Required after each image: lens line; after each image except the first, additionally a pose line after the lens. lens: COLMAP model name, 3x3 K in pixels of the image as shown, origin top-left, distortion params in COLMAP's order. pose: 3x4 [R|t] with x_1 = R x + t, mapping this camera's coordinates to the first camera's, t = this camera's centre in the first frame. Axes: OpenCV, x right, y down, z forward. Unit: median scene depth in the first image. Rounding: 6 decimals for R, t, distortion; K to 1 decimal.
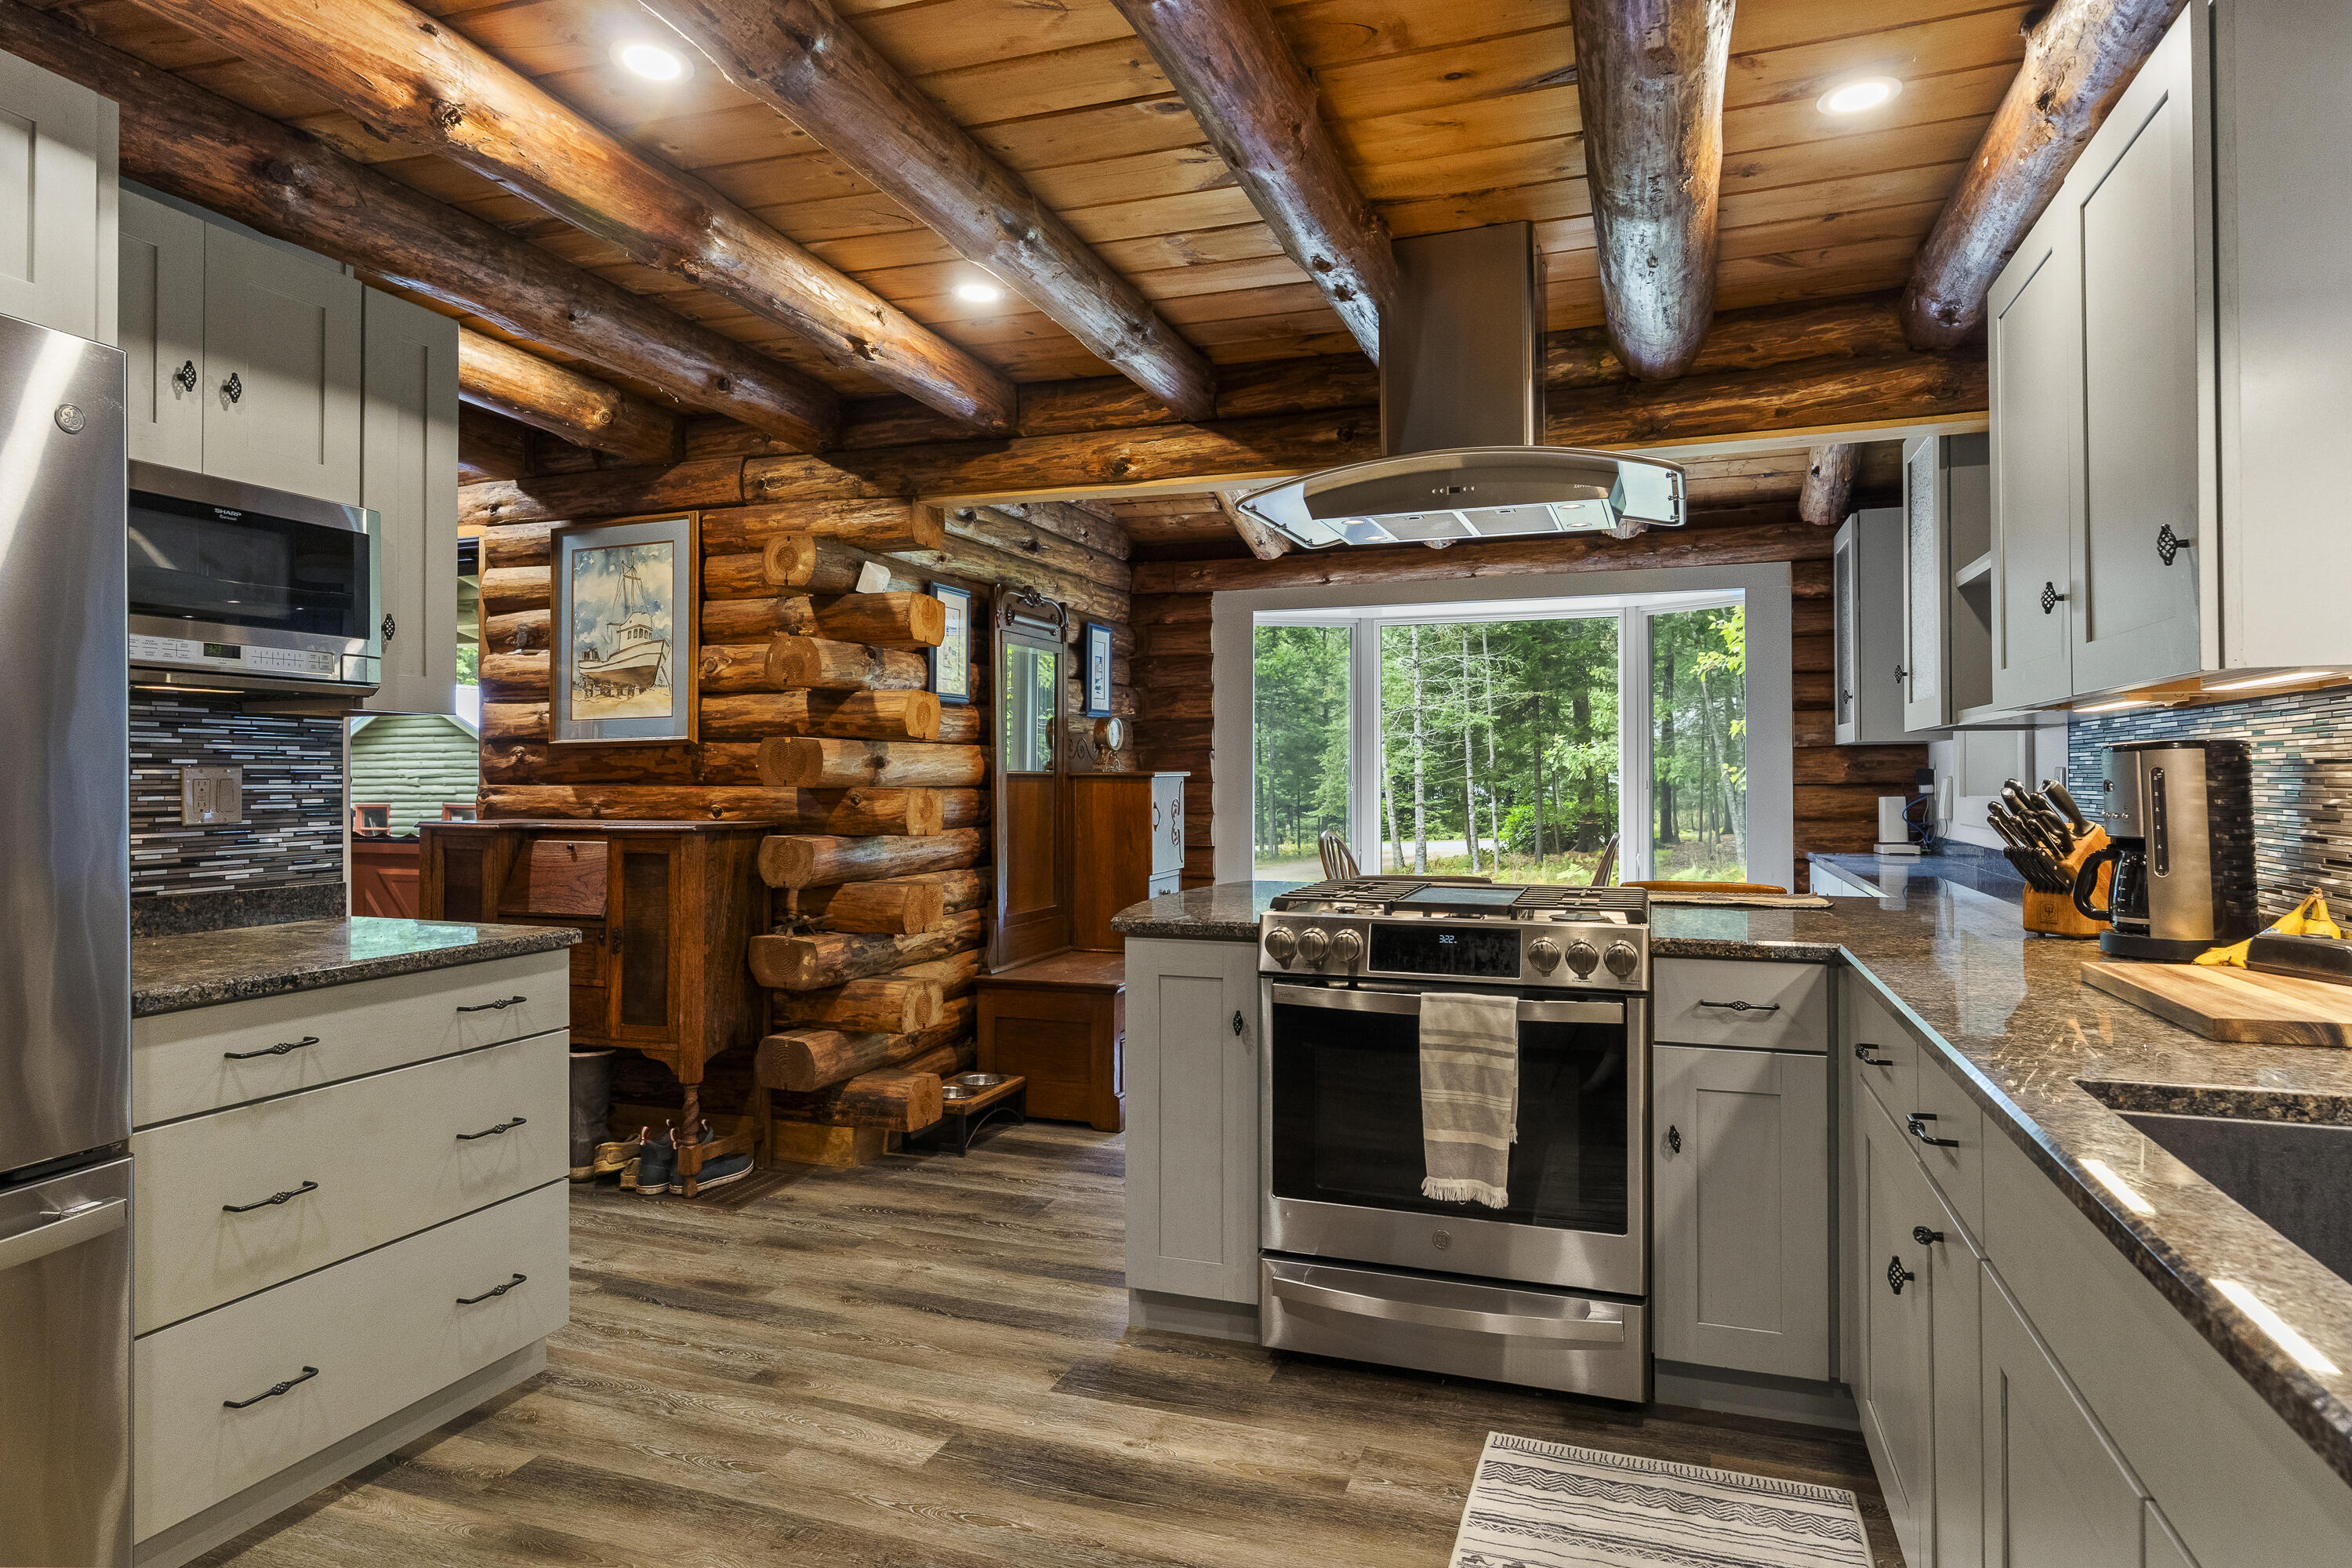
lens RADIAL K [[1344.7, 0, 1171.3], [0, 1344.7, 766.3], [0, 0, 1]] dist [0.001917, -0.001556]
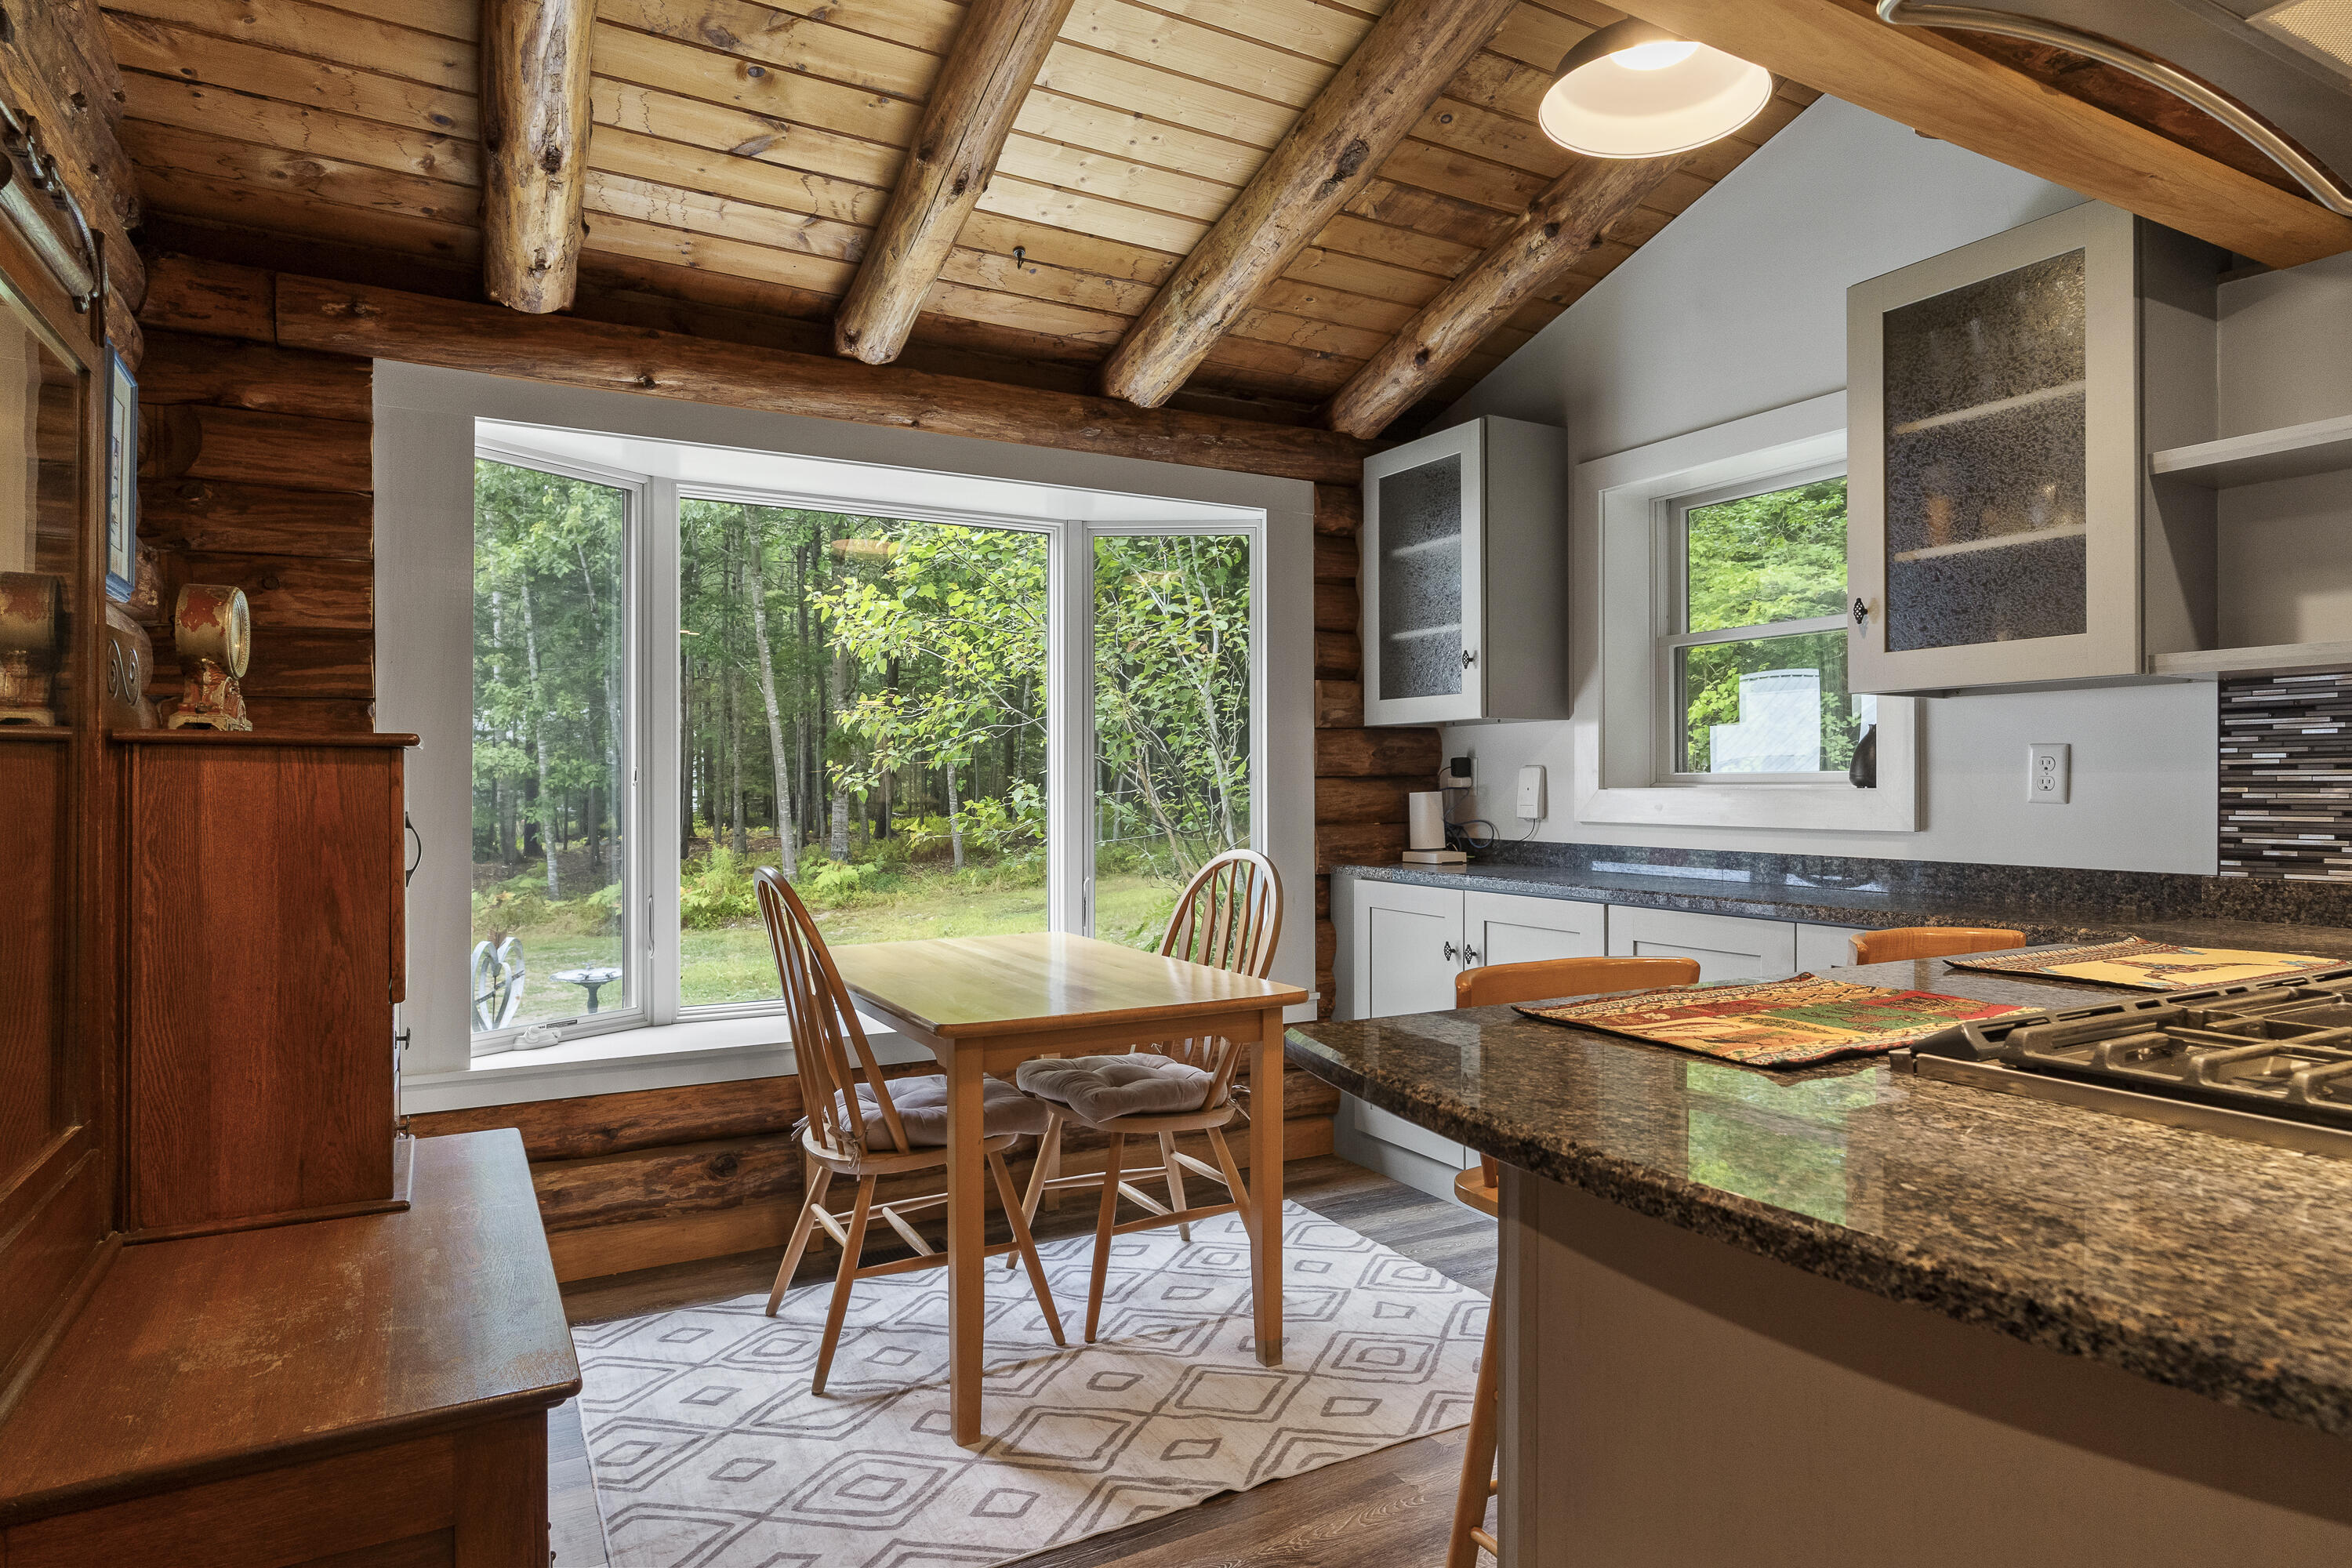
lens RADIAL K [[1344.7, 0, 1165.4], [0, 1344.7, 779.6], [0, 0, 1]] dist [0.001917, -0.001556]
pose [[0.652464, 0.003815, 0.757810, -0.168777], [-0.006140, 0.999981, 0.000252, 0.015756], [-0.757795, -0.004818, 0.652475, 0.588170]]
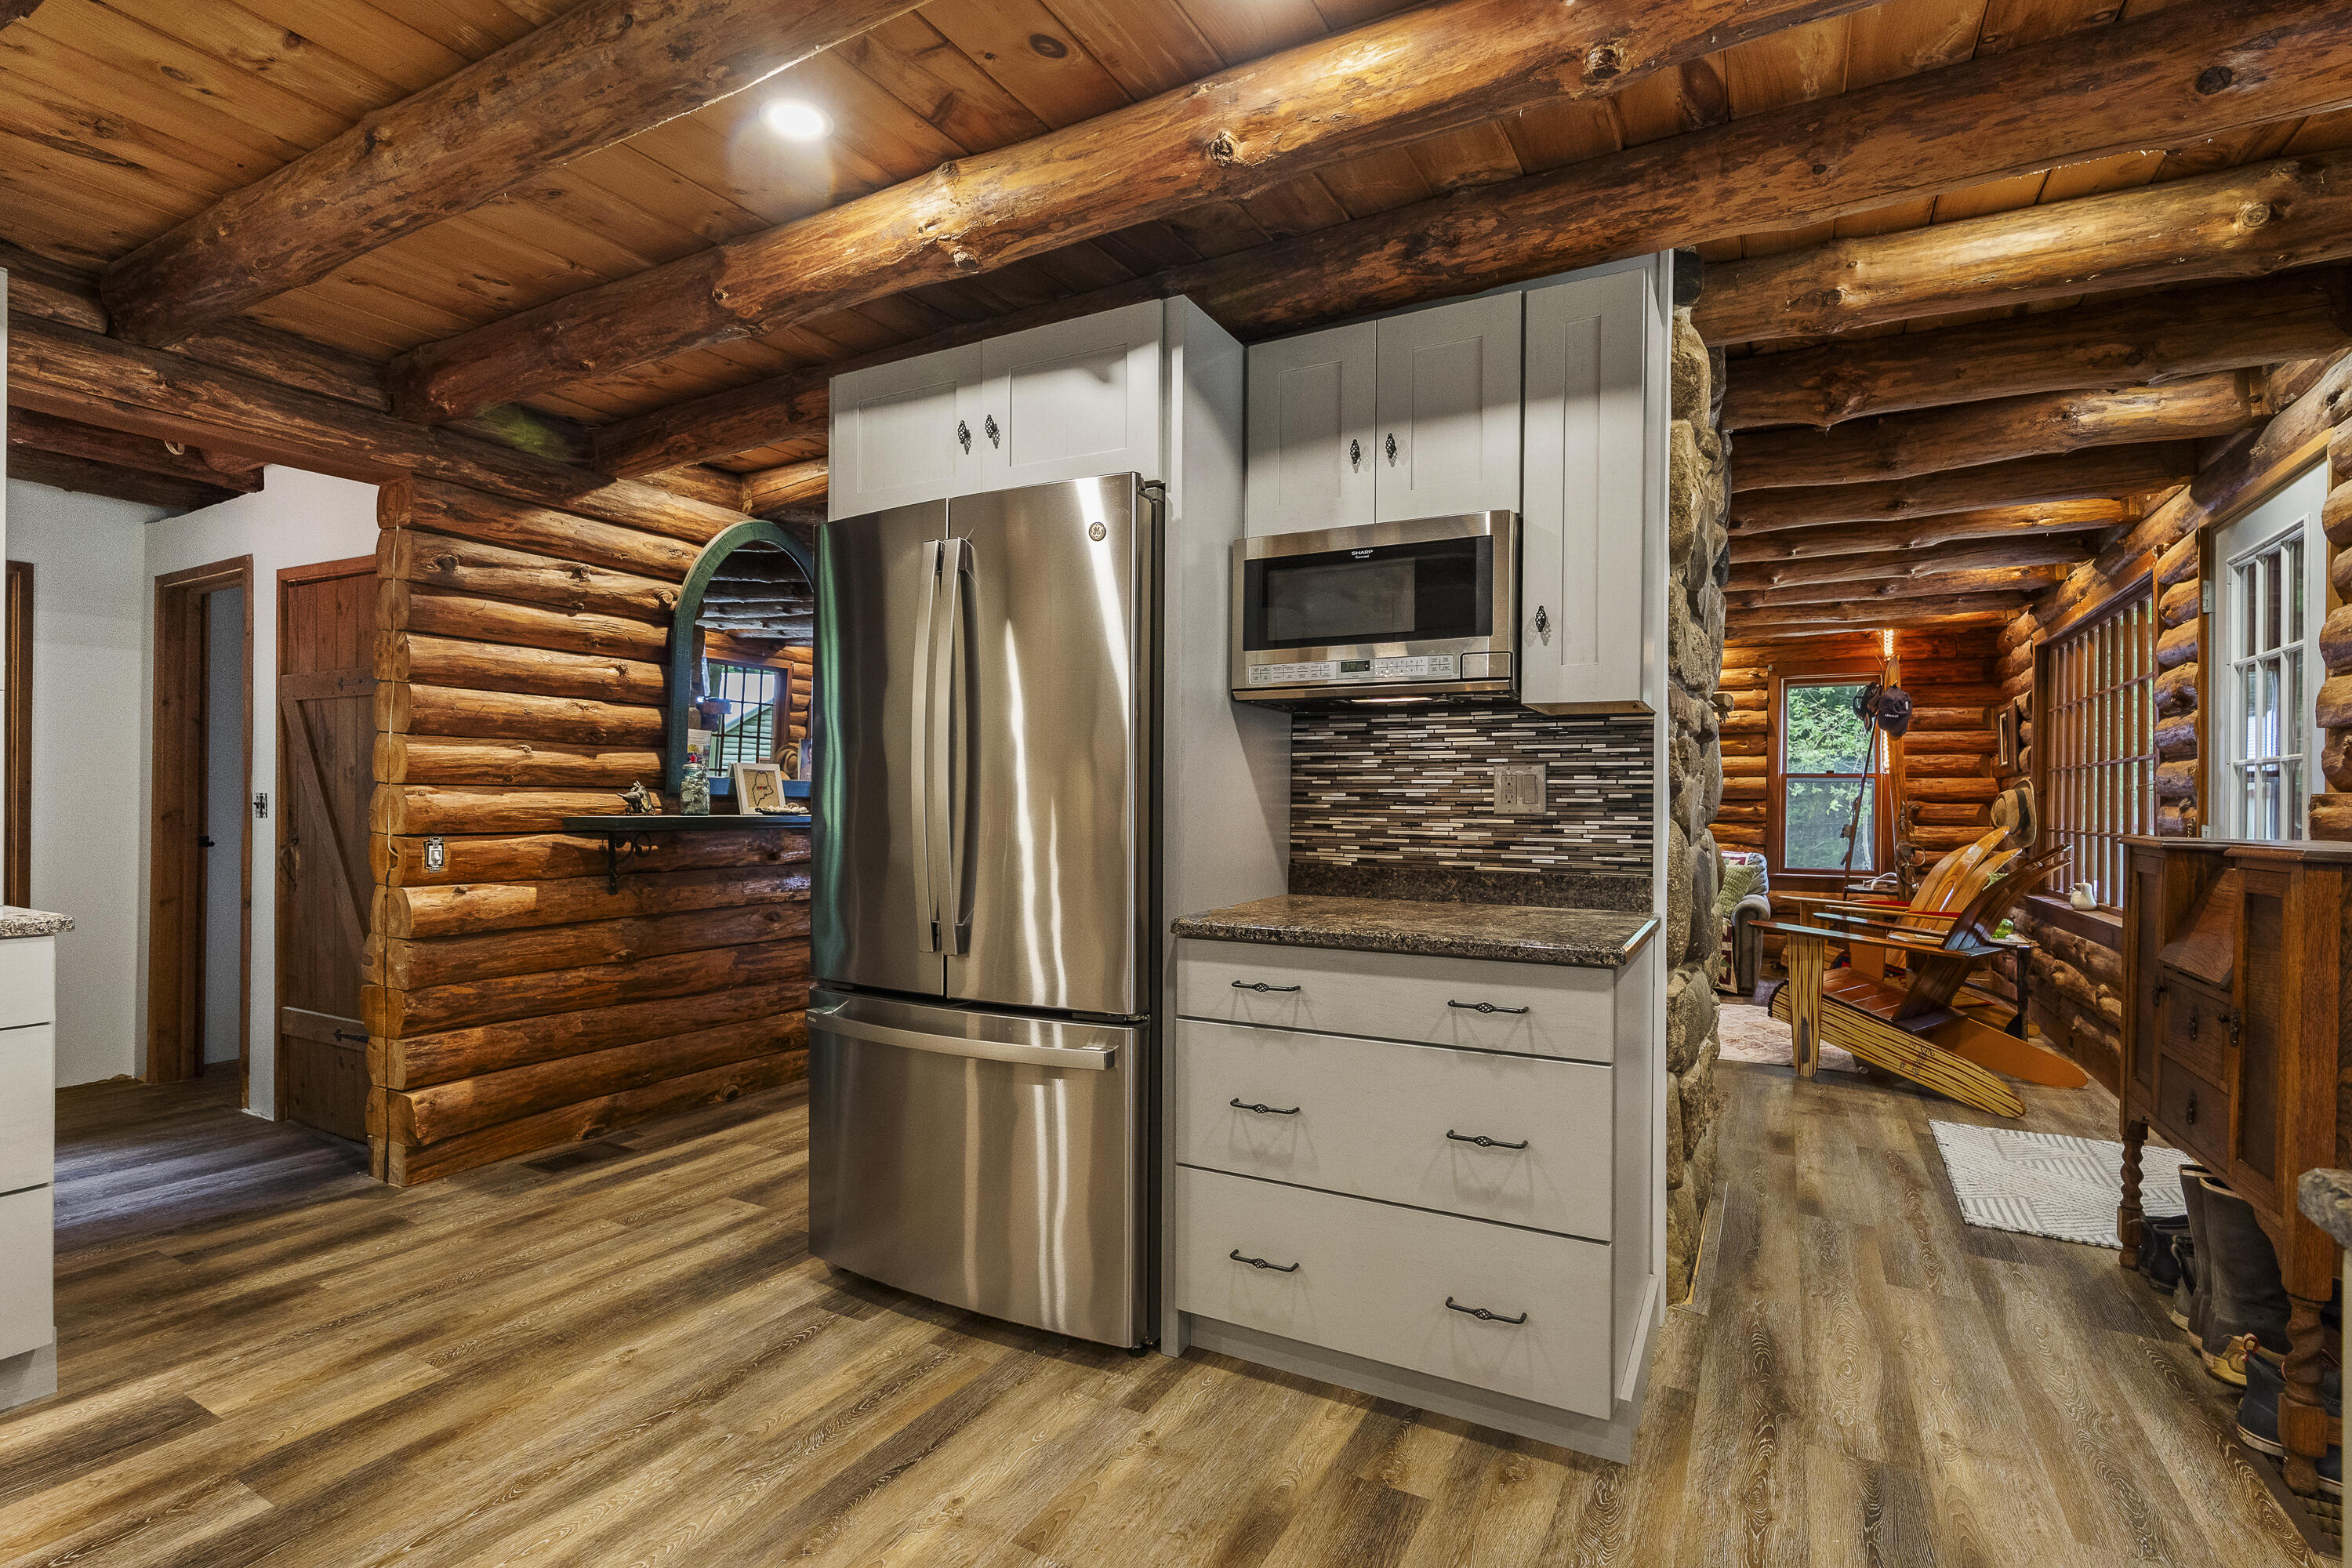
lens RADIAL K [[1073.2, 0, 1187.1], [0, 1073.2, 804.3], [0, 0, 1]] dist [-0.008474, 0.003359]
pose [[-0.152932, 0.002545, -0.988234, 0.124591], [0.000708, 0.999997, 0.002466, 0.016228], [0.988237, -0.000322, -0.152933, 0.431110]]
